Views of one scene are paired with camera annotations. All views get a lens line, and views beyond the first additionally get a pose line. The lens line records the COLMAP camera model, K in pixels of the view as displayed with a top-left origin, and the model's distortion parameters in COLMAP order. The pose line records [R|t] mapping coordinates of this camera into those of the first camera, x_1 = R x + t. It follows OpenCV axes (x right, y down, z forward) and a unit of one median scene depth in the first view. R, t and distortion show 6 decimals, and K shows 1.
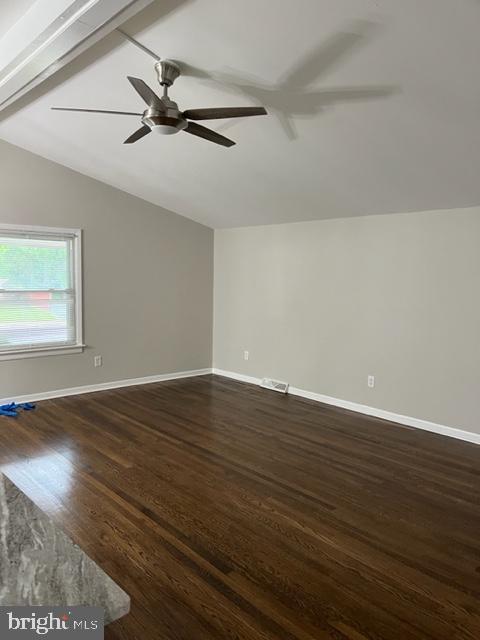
lens RADIAL K [[493.1, 0, 240.0], [0, 493.1, 320.0], [0, 0, 1]] dist [0.011659, -0.004548]
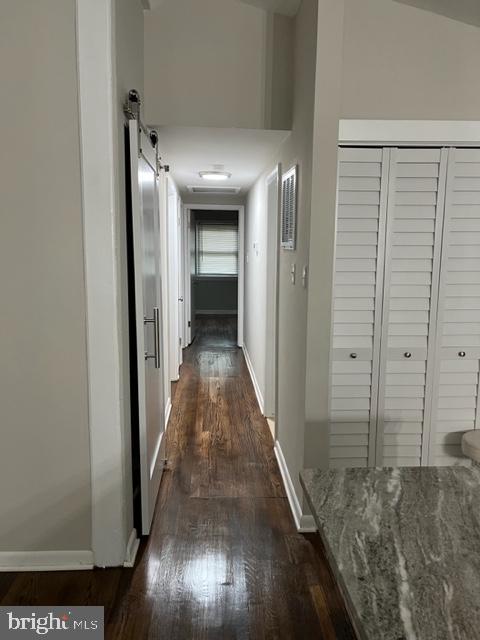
lens RADIAL K [[502.1, 0, 228.7], [0, 502.1, 312.2], [0, 0, 1]] dist [0.068947, -0.002418]
pose [[-0.768084, -0.109733, 0.630876, -0.764100], [0.047852, 0.972617, 0.227434, -0.145920], [-0.638558, 0.204877, -0.741801, 1.759211]]
